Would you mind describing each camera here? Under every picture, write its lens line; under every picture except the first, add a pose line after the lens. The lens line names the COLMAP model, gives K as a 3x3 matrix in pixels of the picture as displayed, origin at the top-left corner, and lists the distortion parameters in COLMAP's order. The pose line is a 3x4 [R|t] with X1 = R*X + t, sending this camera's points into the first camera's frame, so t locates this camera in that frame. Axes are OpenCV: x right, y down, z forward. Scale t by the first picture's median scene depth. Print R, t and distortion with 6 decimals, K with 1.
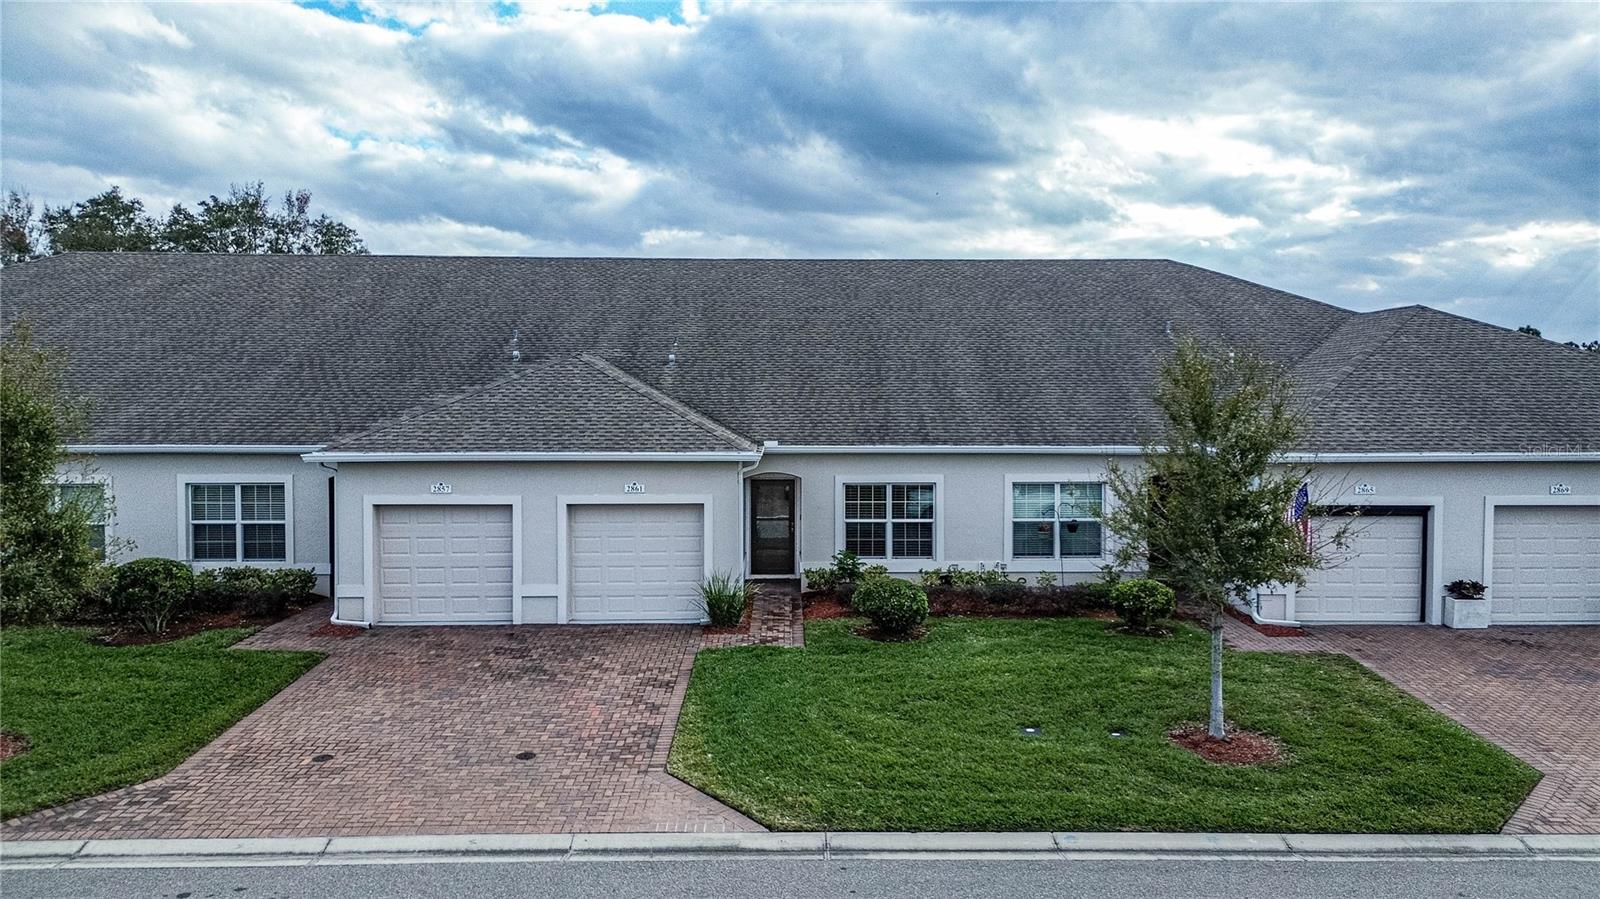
lens RADIAL K [[1128.2, 0, 800.0], [0, 1128.2, 449.5], [0, 0, 1]] dist [0.039223, -0.007980]
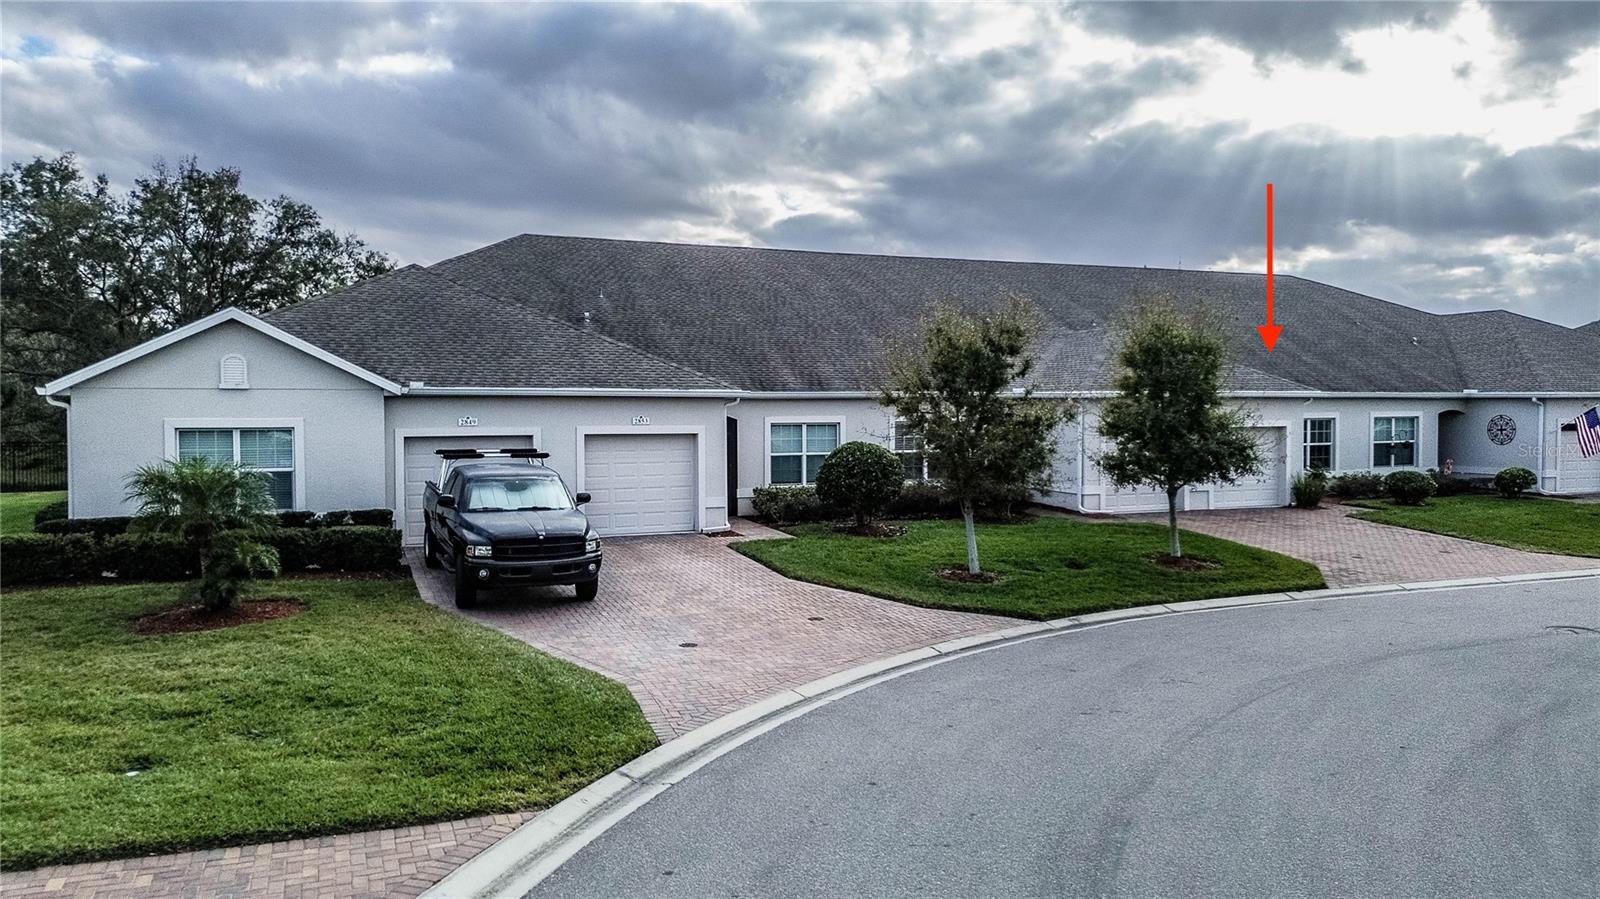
lens RADIAL K [[1128.2, 0, 800.0], [0, 1128.2, 449.5], [0, 0, 1]] dist [0.039223, -0.007980]
pose [[0.931716, -0.019186, 0.362682, -1.193706], [0.025490, 0.999596, -0.012606, 0.079485], [-0.362293, 0.020990, 0.931828, -0.156560]]
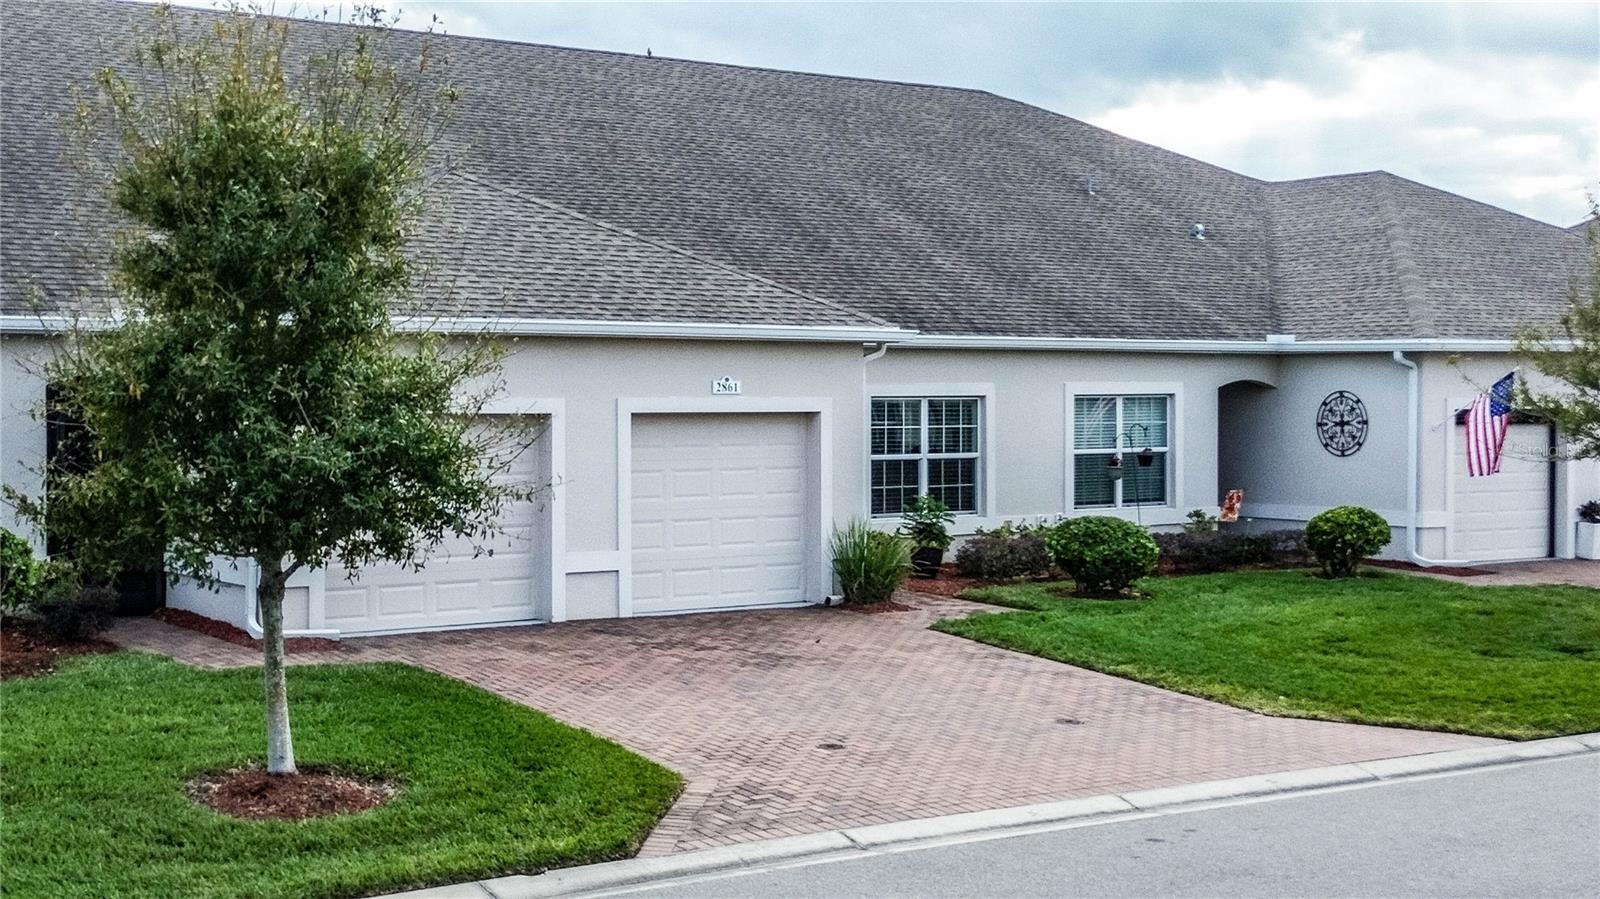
lens RADIAL K [[2209.6, 0, 800.0], [0, 2209.6, 449.5], [0, 0, 1]] dist [0.148694, -0.028575]
pose [[0.831936, -0.017962, 0.554581, -0.742844], [0.034291, 0.999230, -0.019076, 0.089283], [-0.553811, 0.034887, 0.831911, 0.001091]]
